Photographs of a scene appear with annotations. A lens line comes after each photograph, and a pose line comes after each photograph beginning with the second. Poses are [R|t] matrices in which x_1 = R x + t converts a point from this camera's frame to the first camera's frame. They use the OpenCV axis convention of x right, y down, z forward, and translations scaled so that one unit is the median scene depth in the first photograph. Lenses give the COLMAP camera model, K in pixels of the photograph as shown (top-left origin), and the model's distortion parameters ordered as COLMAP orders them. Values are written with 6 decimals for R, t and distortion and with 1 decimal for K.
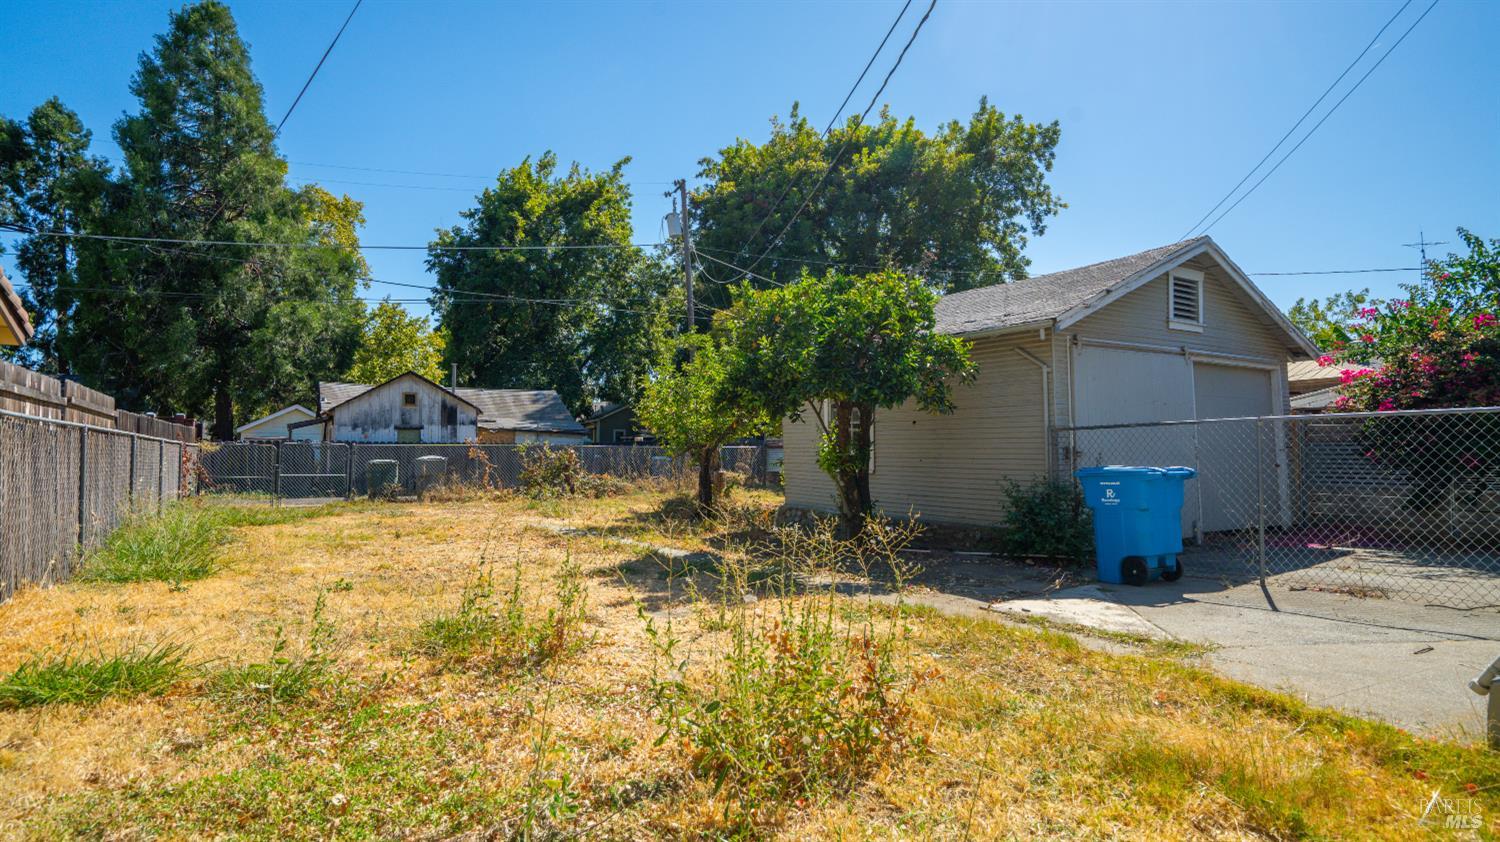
lens RADIAL K [[813.9, 0, 750.0], [0, 813.9, 421.0], [0, 0, 1]] dist [-0.030810, 0.015417]
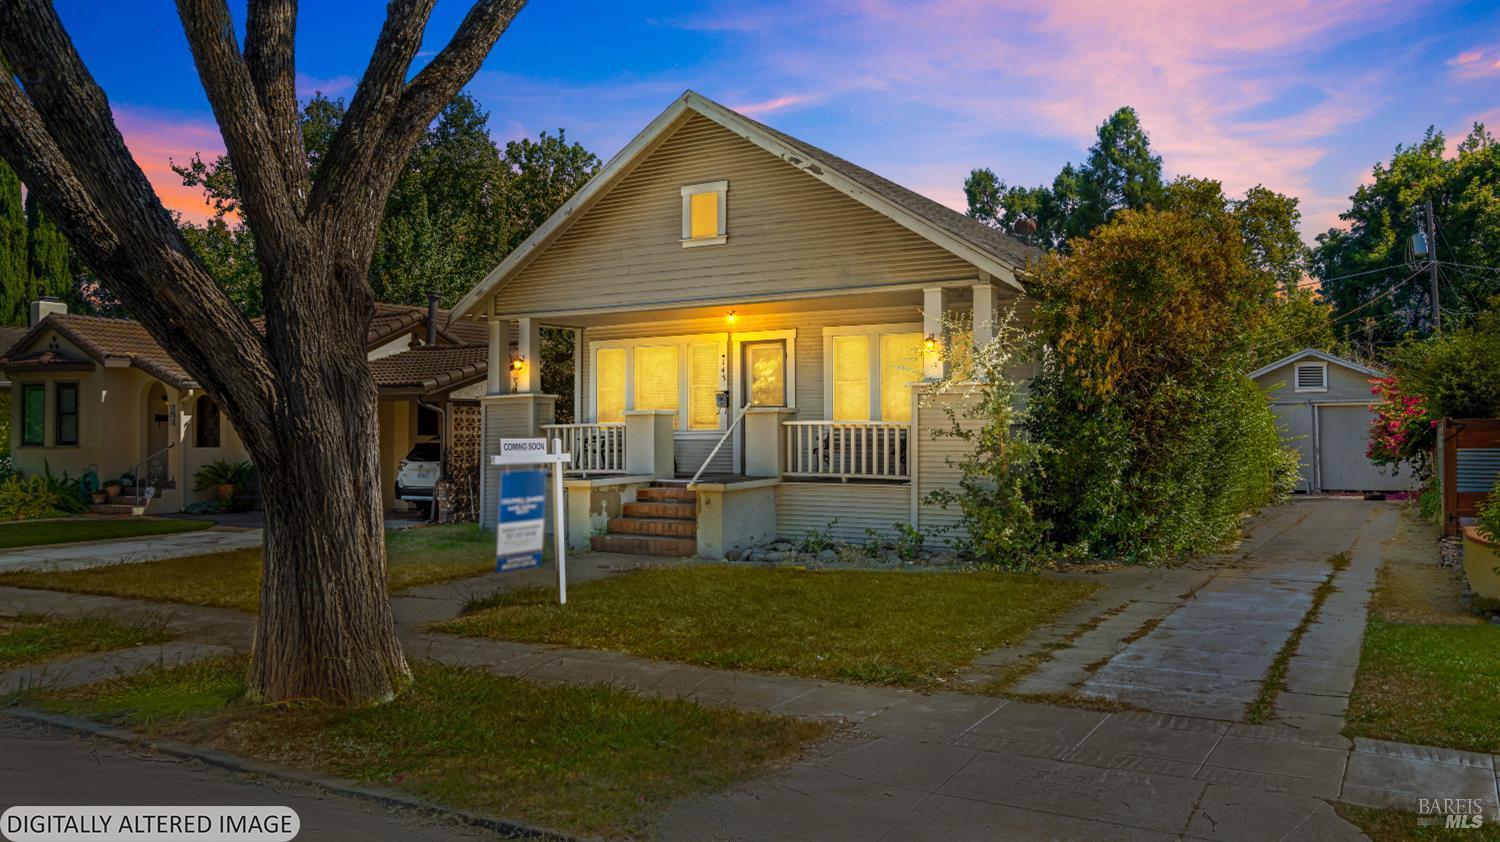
lens RADIAL K [[1148.0, 0, 750.0], [0, 1148.0, 421.0], [0, 0, 1]] dist [0.045116, 0.001266]
pose [[0.480005, -0.018318, -0.877074, 0.663780], [0.041162, 0.999151, 0.001660, -0.026371], [0.876299, -0.036899, 0.480352, -0.458703]]
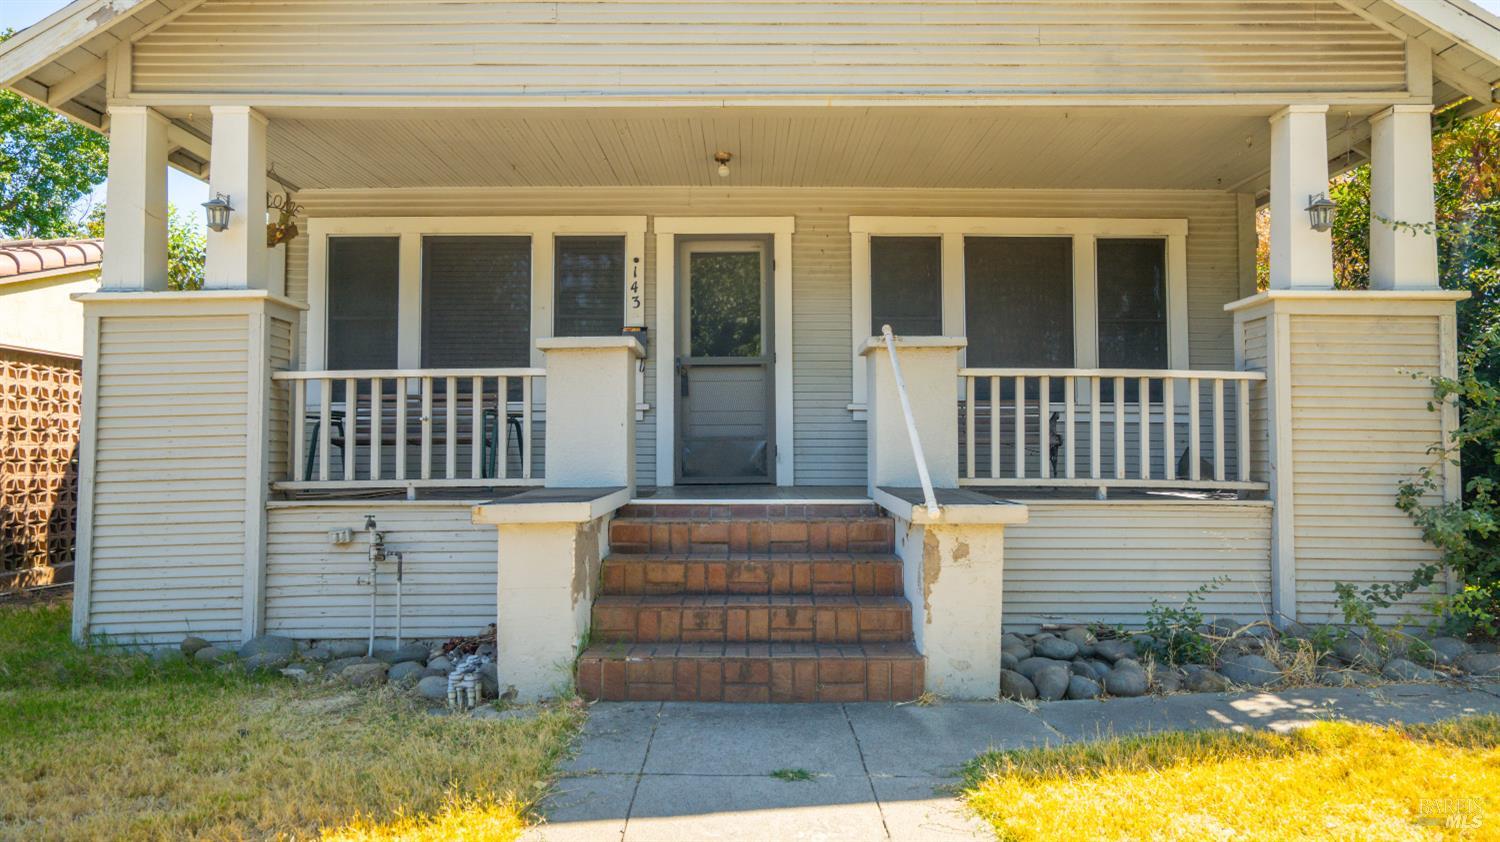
lens RADIAL K [[1029.9, 0, 750.0], [0, 1029.9, 421.0], [0, 0, 1]] dist [0.015325, 0.006081]
pose [[0.863516, -0.024404, -0.503731, 0.382382], [0.025250, 0.999668, -0.005147, -0.016960], [0.503690, -0.008275, 0.863845, -0.419147]]
